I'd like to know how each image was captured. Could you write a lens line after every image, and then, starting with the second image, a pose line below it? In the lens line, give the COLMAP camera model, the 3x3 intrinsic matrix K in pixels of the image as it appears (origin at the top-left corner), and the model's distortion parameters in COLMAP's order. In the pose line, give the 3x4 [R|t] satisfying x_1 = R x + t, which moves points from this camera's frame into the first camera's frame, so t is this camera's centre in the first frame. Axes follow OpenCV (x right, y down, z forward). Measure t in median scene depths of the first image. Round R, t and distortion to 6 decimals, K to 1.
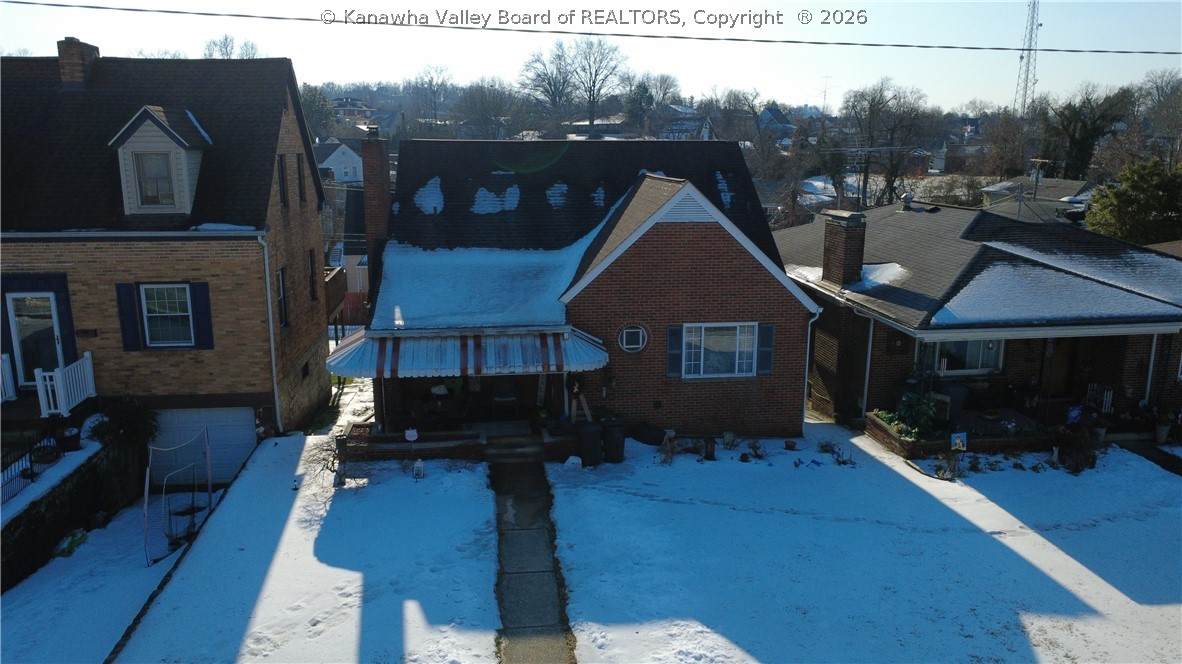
lens RADIAL K [[859.2, 0, 591.0], [0, 859.2, 330.6], [0, 0, 1]] dist [0.005882, -0.002316]
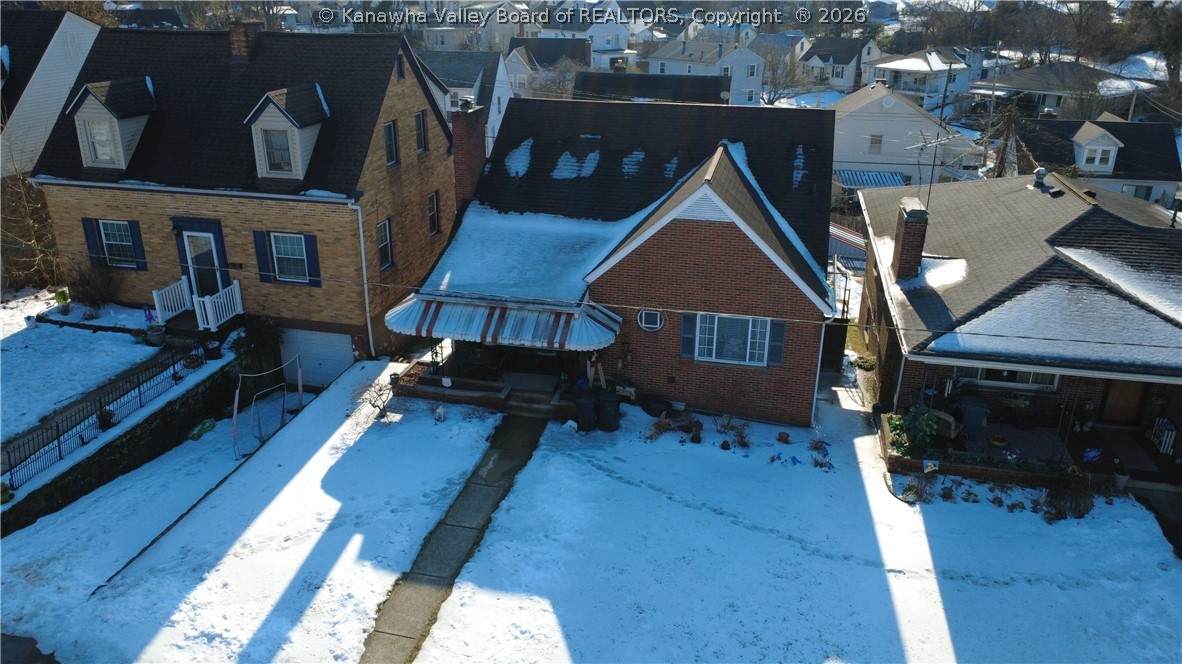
lens RADIAL K [[859.2, 0, 590.6], [0, 859.2, 332.4], [0, 0, 1]] dist [0.005882, -0.002316]
pose [[0.941448, 0.132843, -0.309886, 0.338554], [-0.077811, 0.979902, 0.183675, -0.180413], [0.328058, -0.148808, 0.932863, -0.053377]]
